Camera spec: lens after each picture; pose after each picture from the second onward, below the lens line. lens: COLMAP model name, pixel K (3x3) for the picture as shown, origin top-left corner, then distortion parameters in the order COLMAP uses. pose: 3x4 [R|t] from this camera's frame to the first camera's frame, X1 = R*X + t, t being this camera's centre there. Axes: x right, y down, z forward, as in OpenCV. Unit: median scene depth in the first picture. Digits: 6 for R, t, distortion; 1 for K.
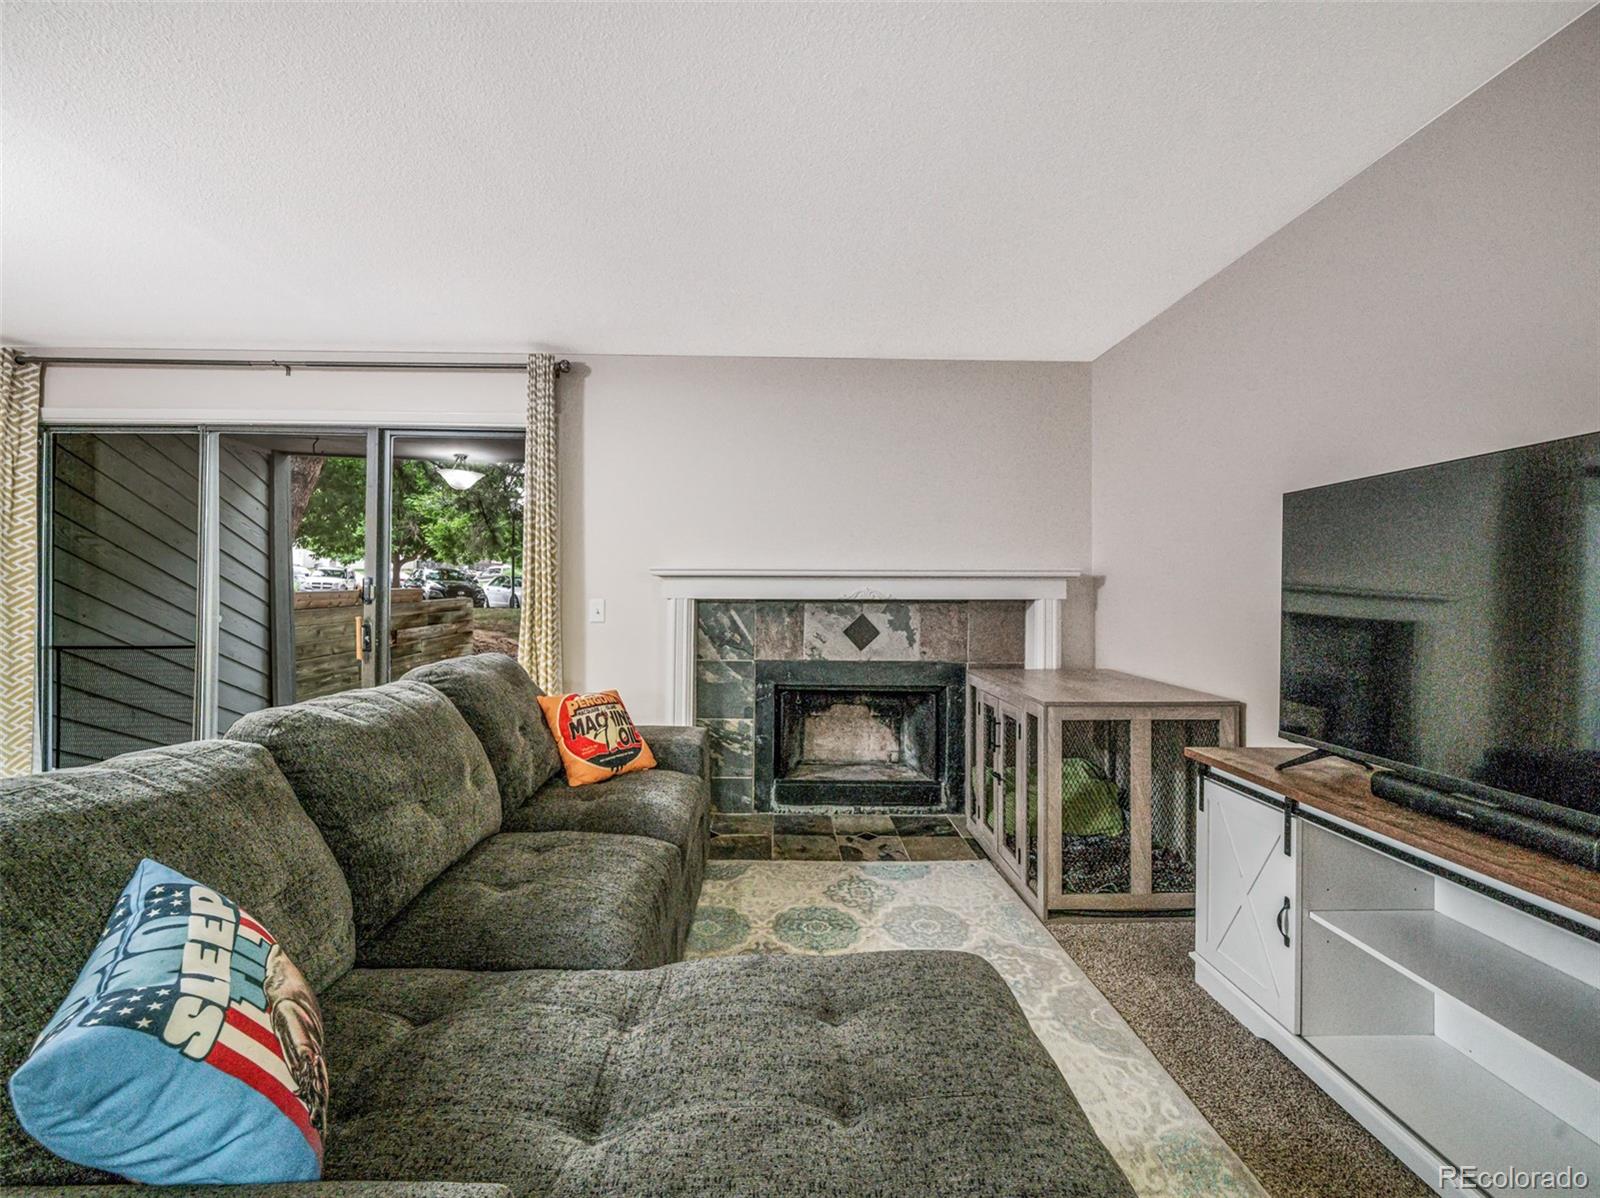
lens RADIAL K [[668.2, 0, 792.9], [0, 668.2, 584.0], [0, 0, 1]] dist [-0.002977, -0.000555]
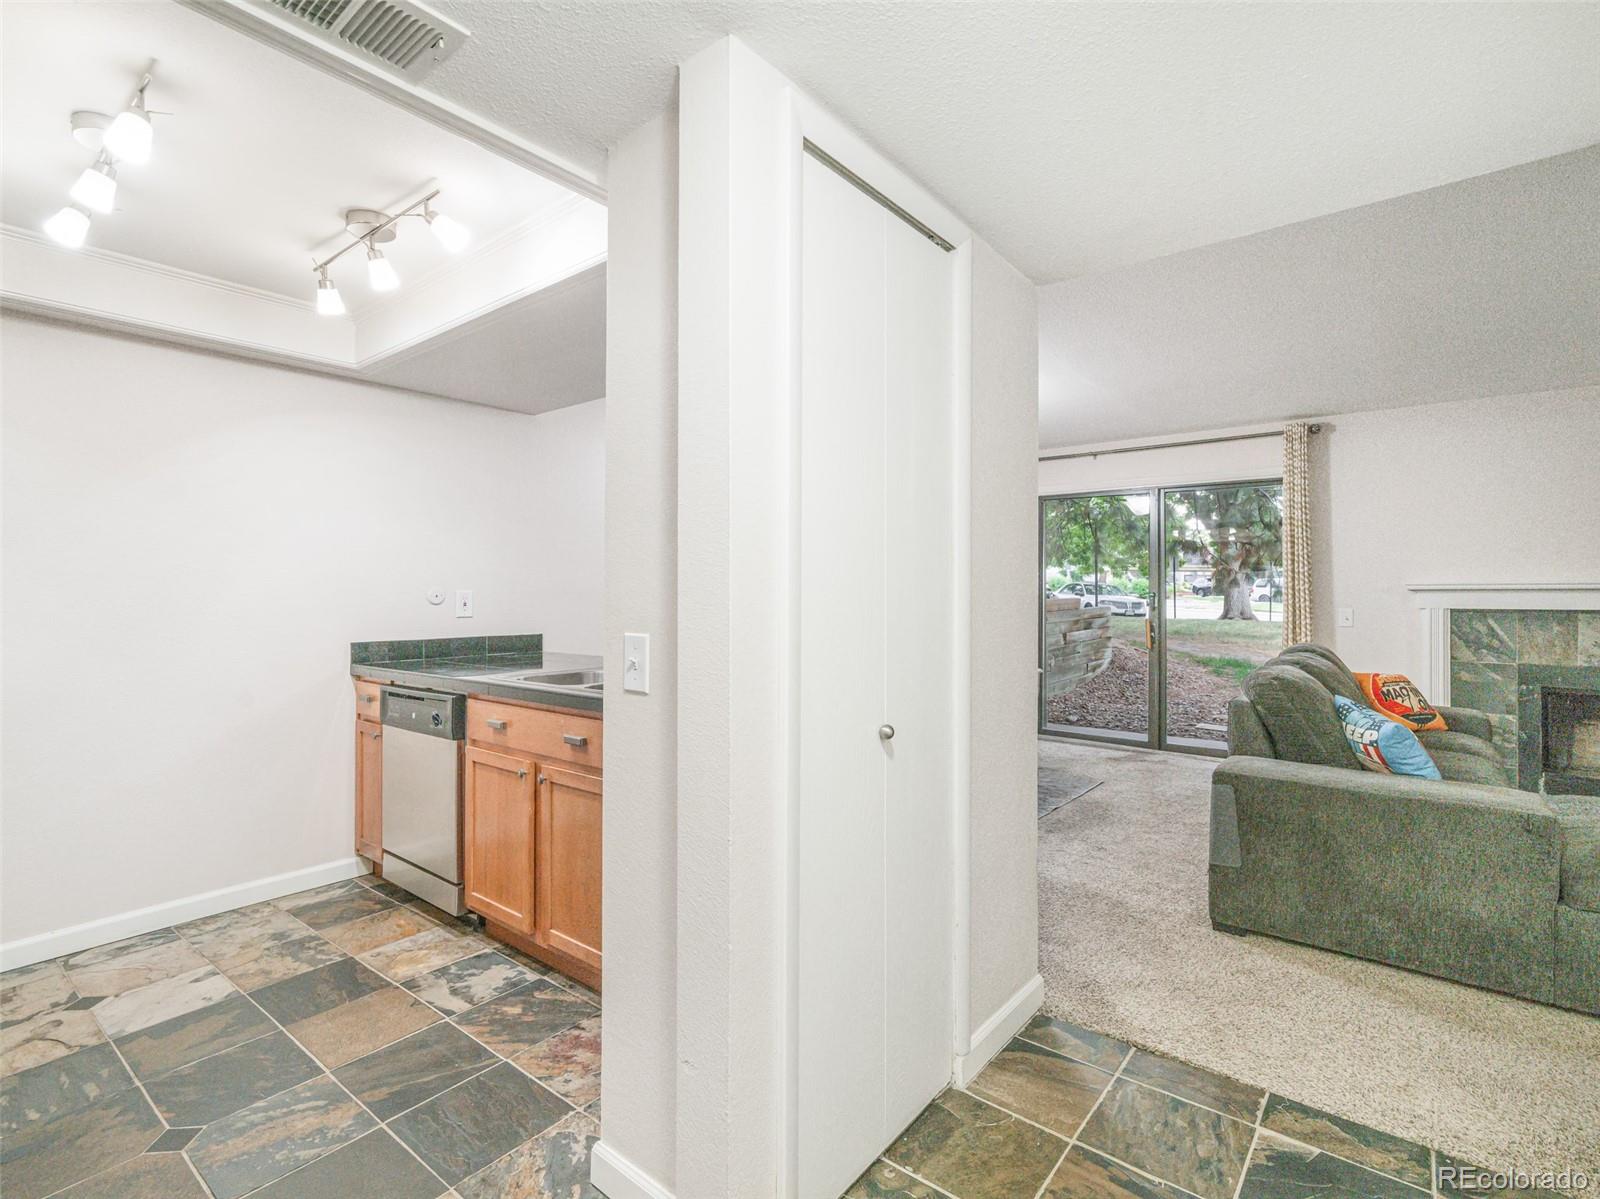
lens RADIAL K [[773.1, 0, 795.8], [0, 773.1, 585.2], [0, 0, 1]] dist [0.000218, -0.000253]
pose [[0.763900, -0.012518, -0.645214, -0.146521], [0.008242, 0.999920, -0.009641, -0.015634], [0.645282, 0.002046, 0.763941, -0.795008]]
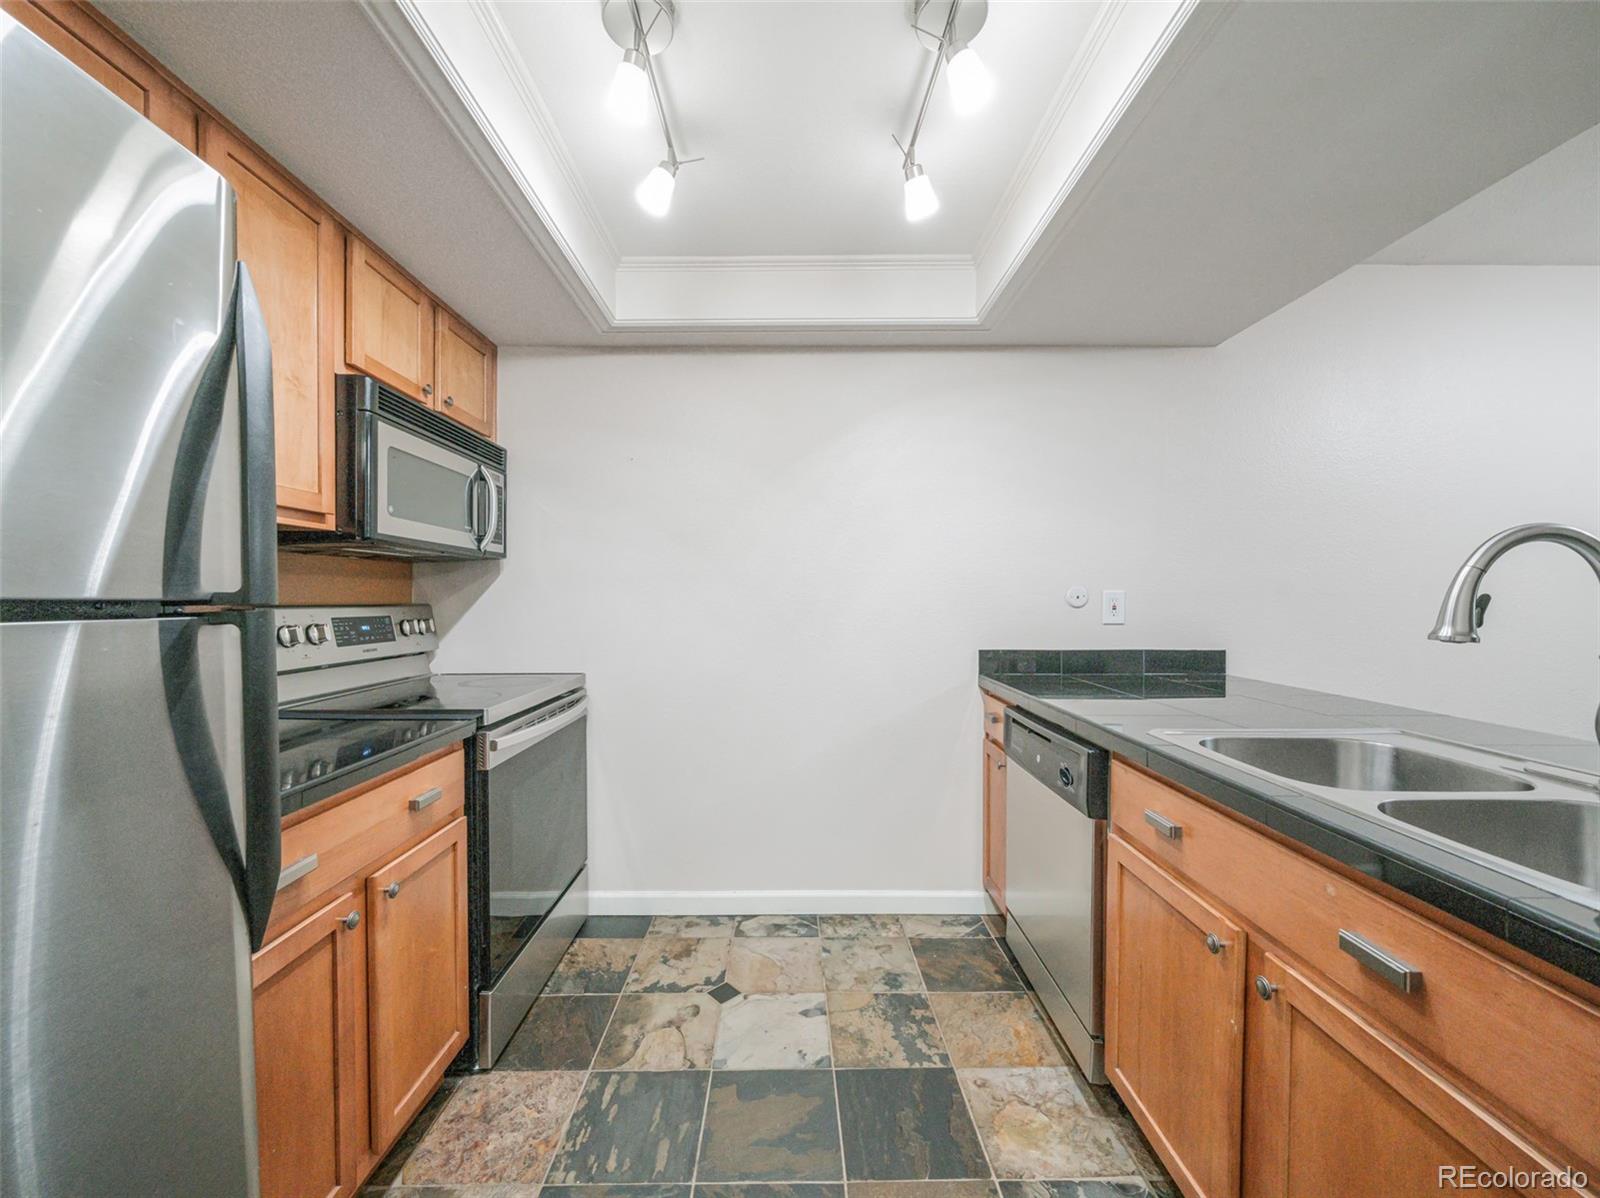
lens RADIAL K [[620.4, 0, 794.3], [0, 620.4, 604.6], [0, 0, 1]] dist [-0.005894, -0.000386]
pose [[-0.023102, 0.010532, -0.999678, -0.501335], [0.004781, 0.999934, 0.010425, -0.015268], [0.999722, -0.004538, -0.023151, -0.607434]]
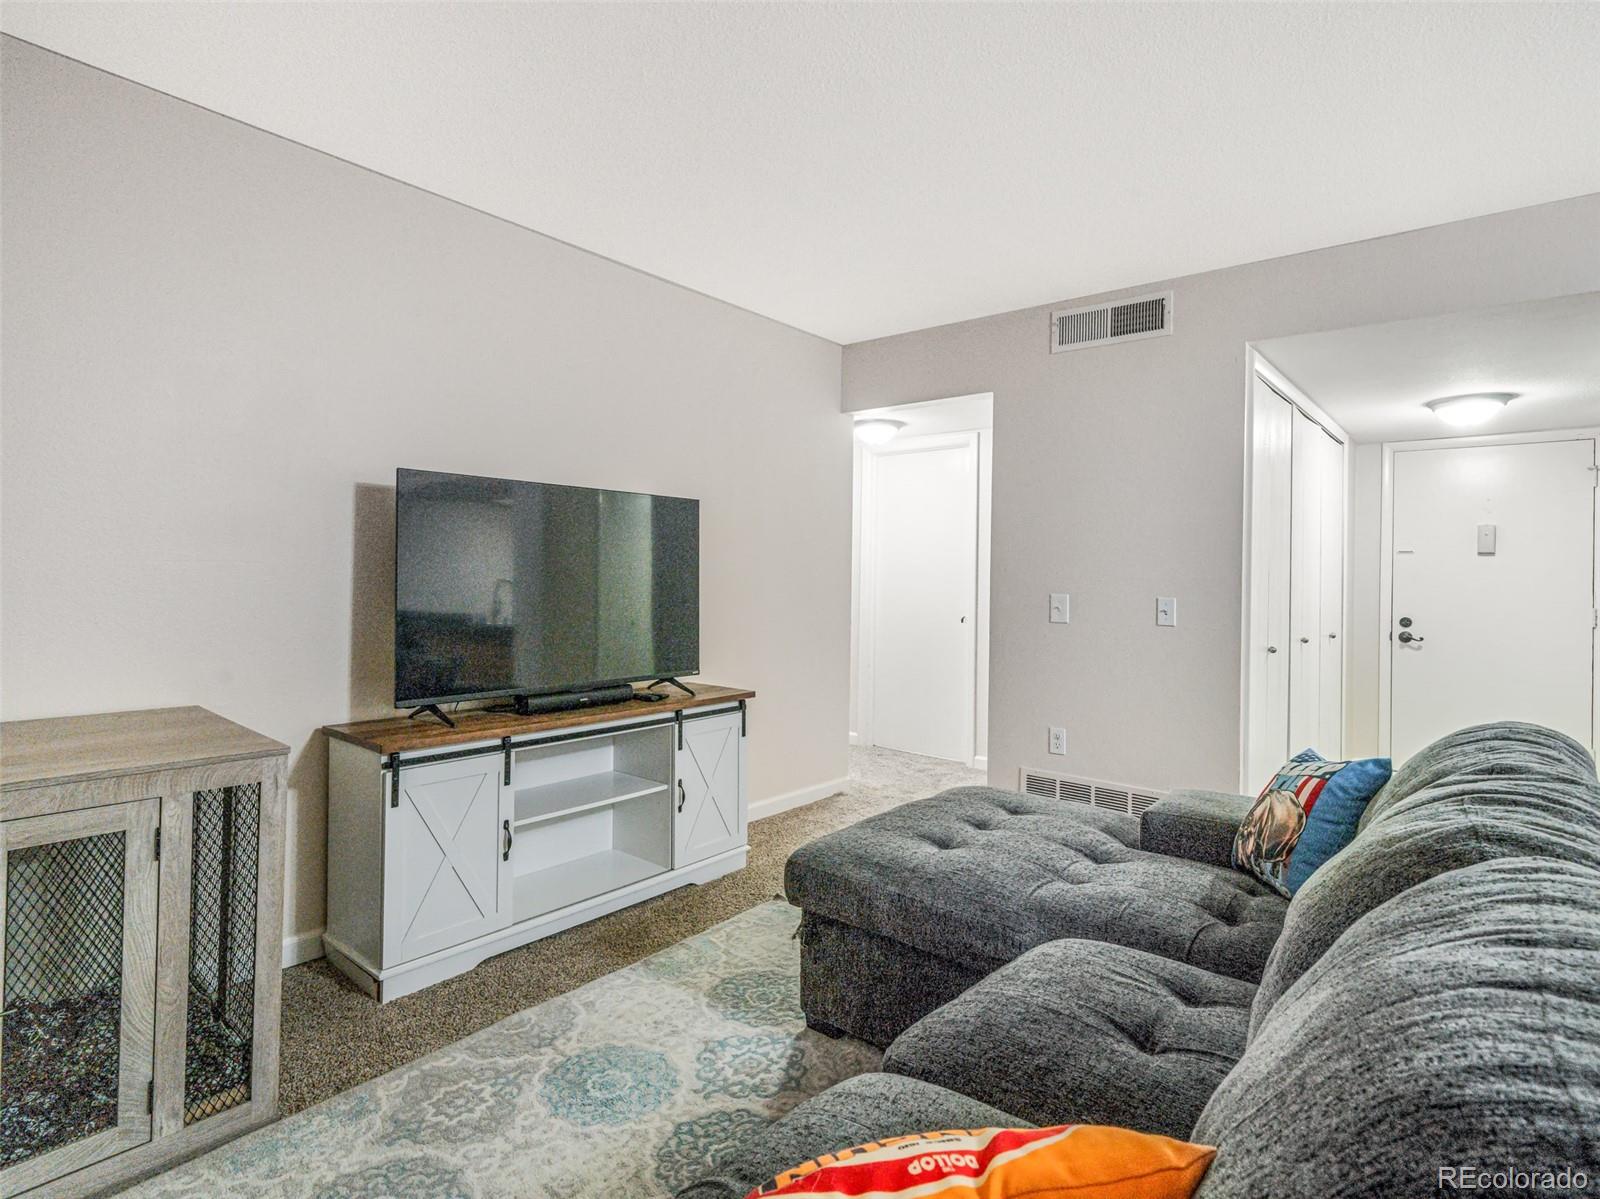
lens RADIAL K [[834.2, 0, 768.2], [0, 834.2, 564.8], [0, 0, 1]] dist [-0.019592, -0.000295]
pose [[-0.730600, -0.015181, 0.682637, -0.307087], [-0.033728, 0.999335, -0.013874, 0.005576], [-0.681972, -0.033160, -0.730626, 0.873380]]
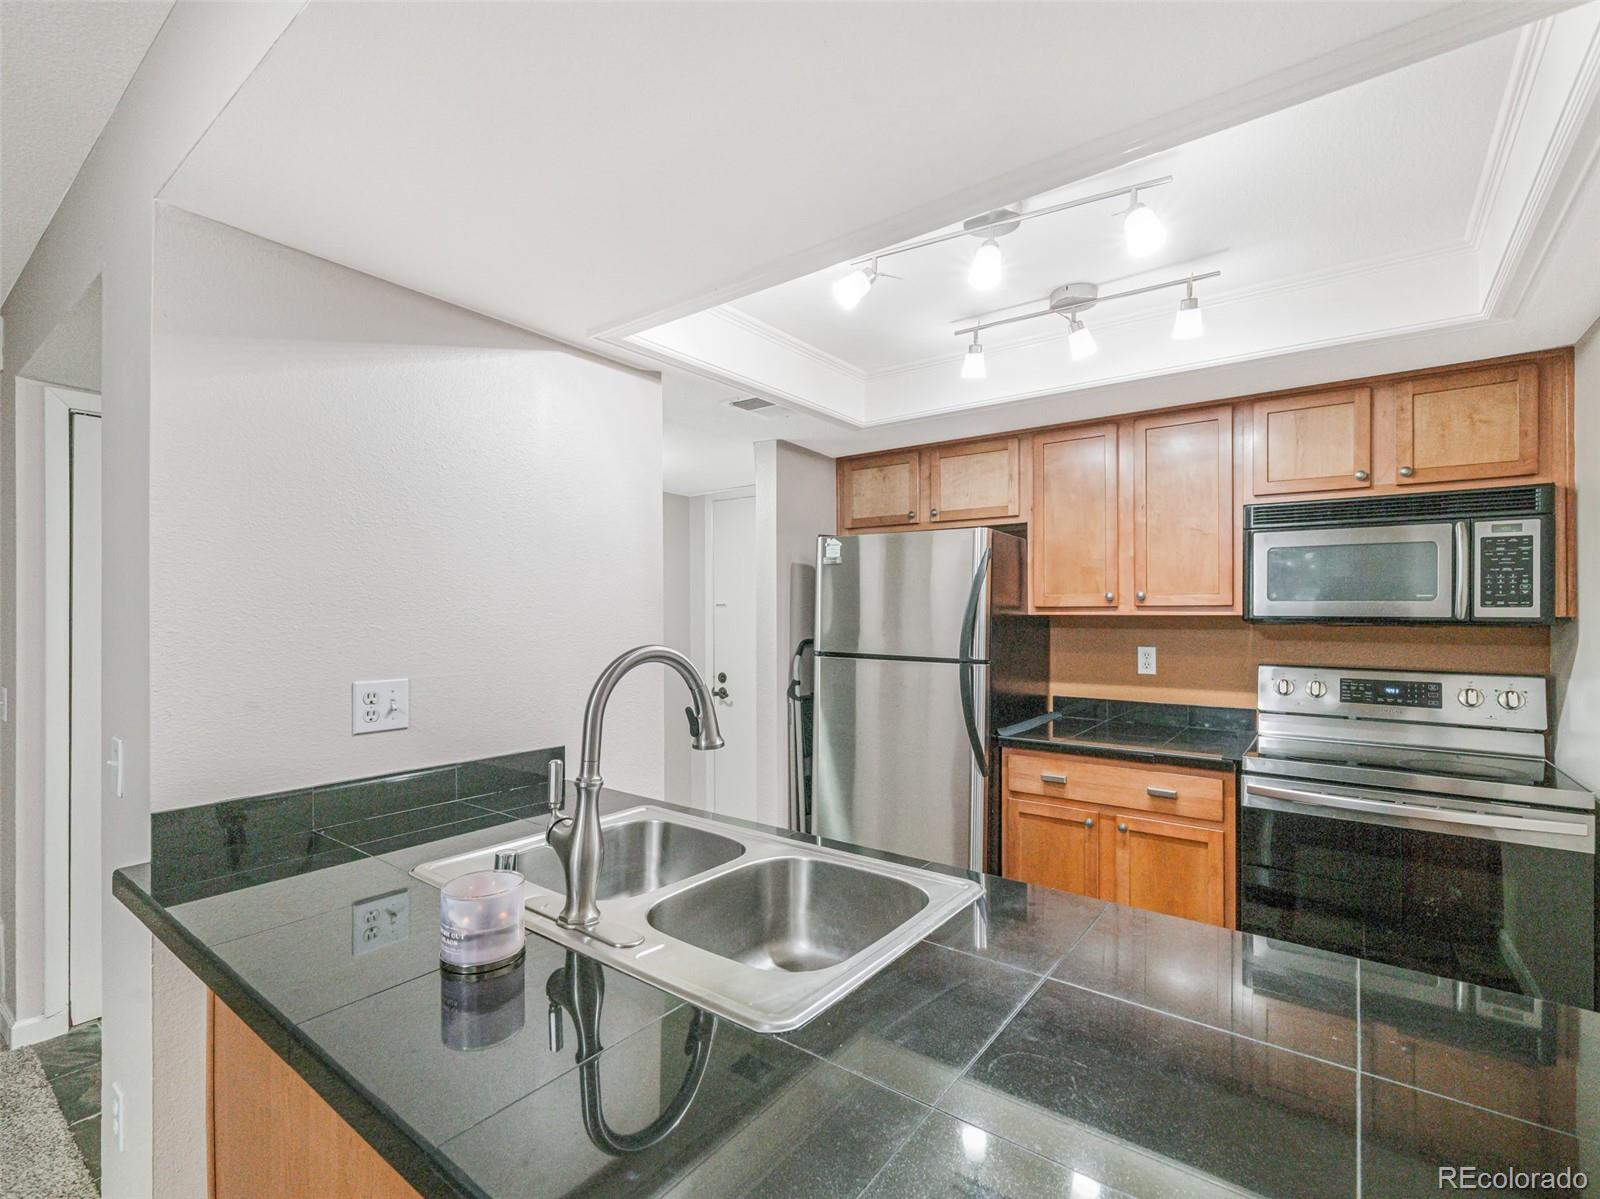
lens RADIAL K [[742.1, 0, 792.9], [0, 742.1, 610.2], [0, 0, 1]] dist [0.000430, 0.000228]
pose [[-0.783639, -0.001001, 0.621216, -1.033260], [-0.007472, 0.999942, -0.007815, -0.059457], [-0.621172, -0.010766, -0.783601, -0.067285]]
